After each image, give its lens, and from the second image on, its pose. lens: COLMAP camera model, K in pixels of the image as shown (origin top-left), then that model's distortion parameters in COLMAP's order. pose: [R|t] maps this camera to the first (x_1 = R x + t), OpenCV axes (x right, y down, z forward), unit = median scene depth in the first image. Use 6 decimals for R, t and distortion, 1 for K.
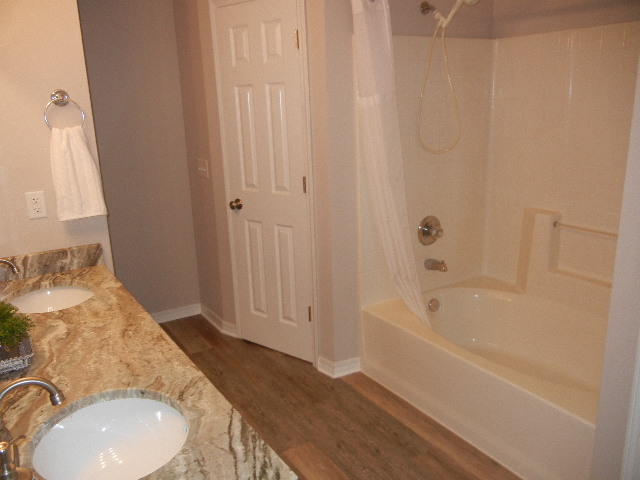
lens RADIAL K [[545.7, 0, 319.4], [0, 545.7, 240.4], [0, 0, 1]] dist [-0.006180, -0.001869]
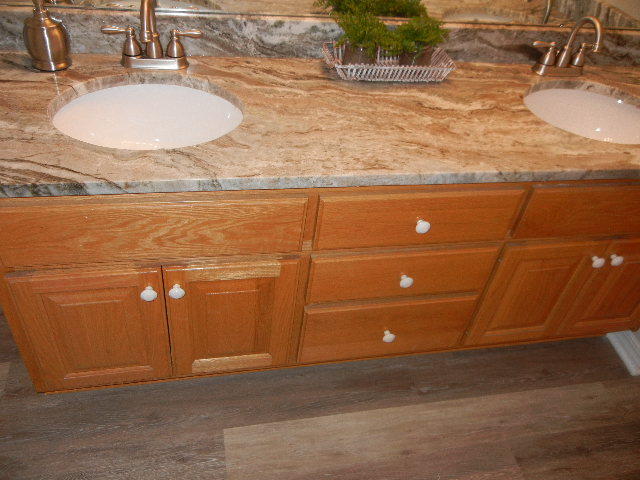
lens RADIAL K [[545.7, 0, 320.2], [0, 545.7, 237.4], [0, 0, 1]] dist [-0.006180, -0.001869]
pose [[-0.347238, 0.616682, -0.706491, 0.170346], [-0.331667, 0.623917, 0.707619, -0.145018], [0.877168, 0.480032, -0.012114, 0.715465]]
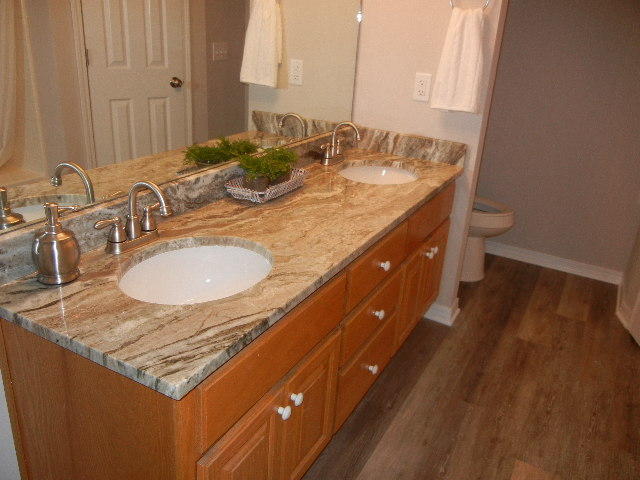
lens RADIAL K [[545.7, 0, 316.7], [0, 545.7, 240.4], [0, 0, 1]] dist [-0.006180, -0.001869]
pose [[0.487340, 0.389244, -0.781658, 0.278455], [-0.291621, 0.916307, 0.274479, -0.026038], [0.823078, 0.094183, 0.560064, 0.306933]]
